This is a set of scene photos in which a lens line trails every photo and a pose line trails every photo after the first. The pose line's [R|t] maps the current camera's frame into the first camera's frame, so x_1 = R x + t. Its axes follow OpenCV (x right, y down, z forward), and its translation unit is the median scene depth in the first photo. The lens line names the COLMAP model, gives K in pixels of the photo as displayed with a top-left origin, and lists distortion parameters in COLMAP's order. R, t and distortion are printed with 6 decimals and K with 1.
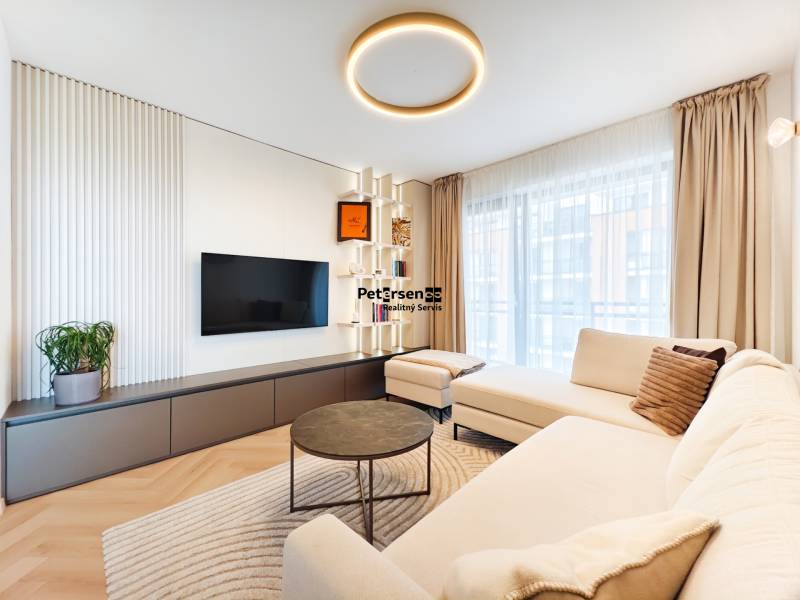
lens RADIAL K [[325.0, 0, 394.8], [0, 325.0, 297.7], [0, 0, 1]] dist [0.006887, -0.001334]
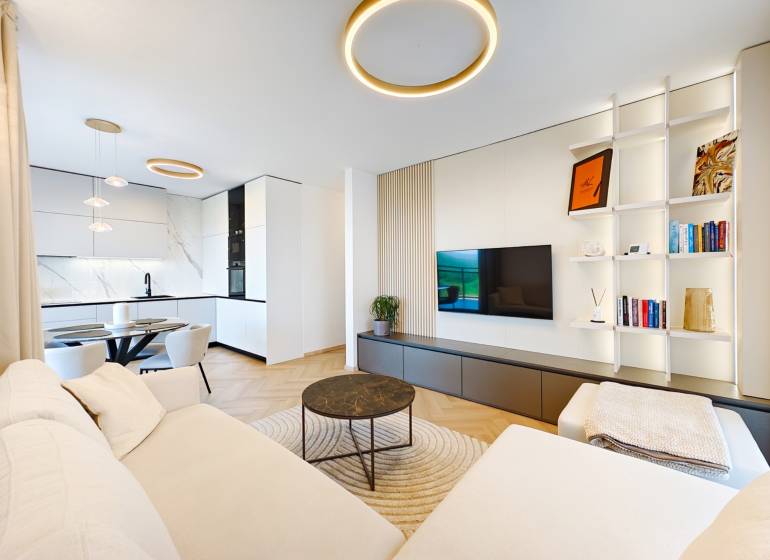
lens RADIAL K [[316.2, 0, 392.0], [0, 316.2, 274.5], [0, 0, 1]] dist [0.003002, -0.000157]
pose [[0.104071, 0.002636, -0.994566, 0.760023], [0.001791, 0.999994, 0.002837, -0.046000], [0.994568, -0.002077, 0.104066, 0.674549]]
